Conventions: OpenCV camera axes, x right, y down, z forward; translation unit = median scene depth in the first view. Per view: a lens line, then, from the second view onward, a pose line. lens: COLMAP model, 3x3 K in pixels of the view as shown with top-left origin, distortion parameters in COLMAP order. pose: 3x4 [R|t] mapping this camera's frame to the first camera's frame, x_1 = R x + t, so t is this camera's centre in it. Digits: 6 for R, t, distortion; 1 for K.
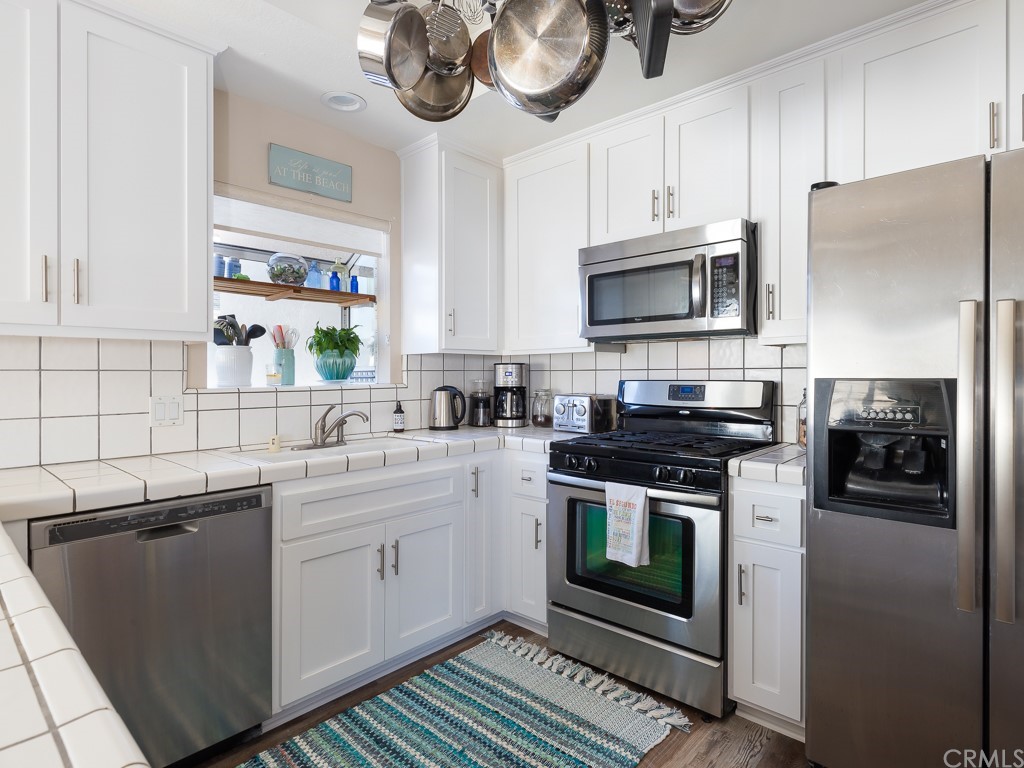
lens RADIAL K [[565.2, 0, 512.0], [0, 565.2, 384.0], [0, 0, 1]] dist [-0.001309, 0.000252]
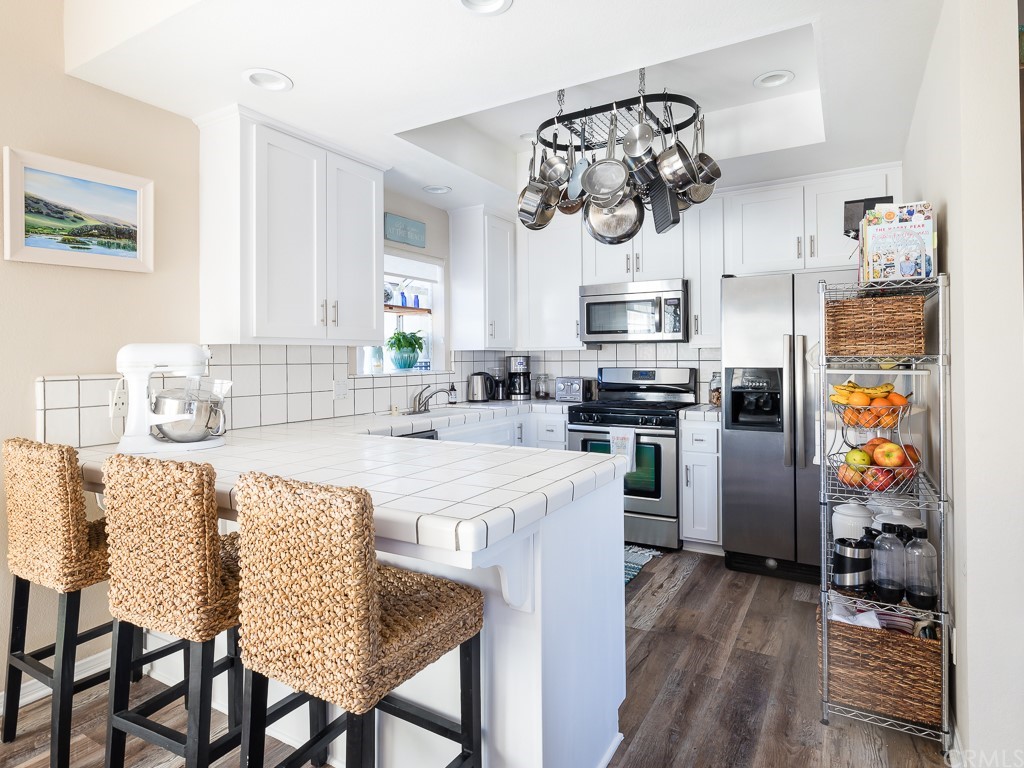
lens RADIAL K [[566.2, 0, 518.1], [0, 566.2, 361.0], [0, 0, 1]] dist [-0.000331, 0.000178]
pose [[0.980029, -0.002961, 0.198835, -0.379726], [0.005720, 0.999895, -0.013305, -0.006460], [-0.198774, 0.014176, 0.979943, -0.543872]]
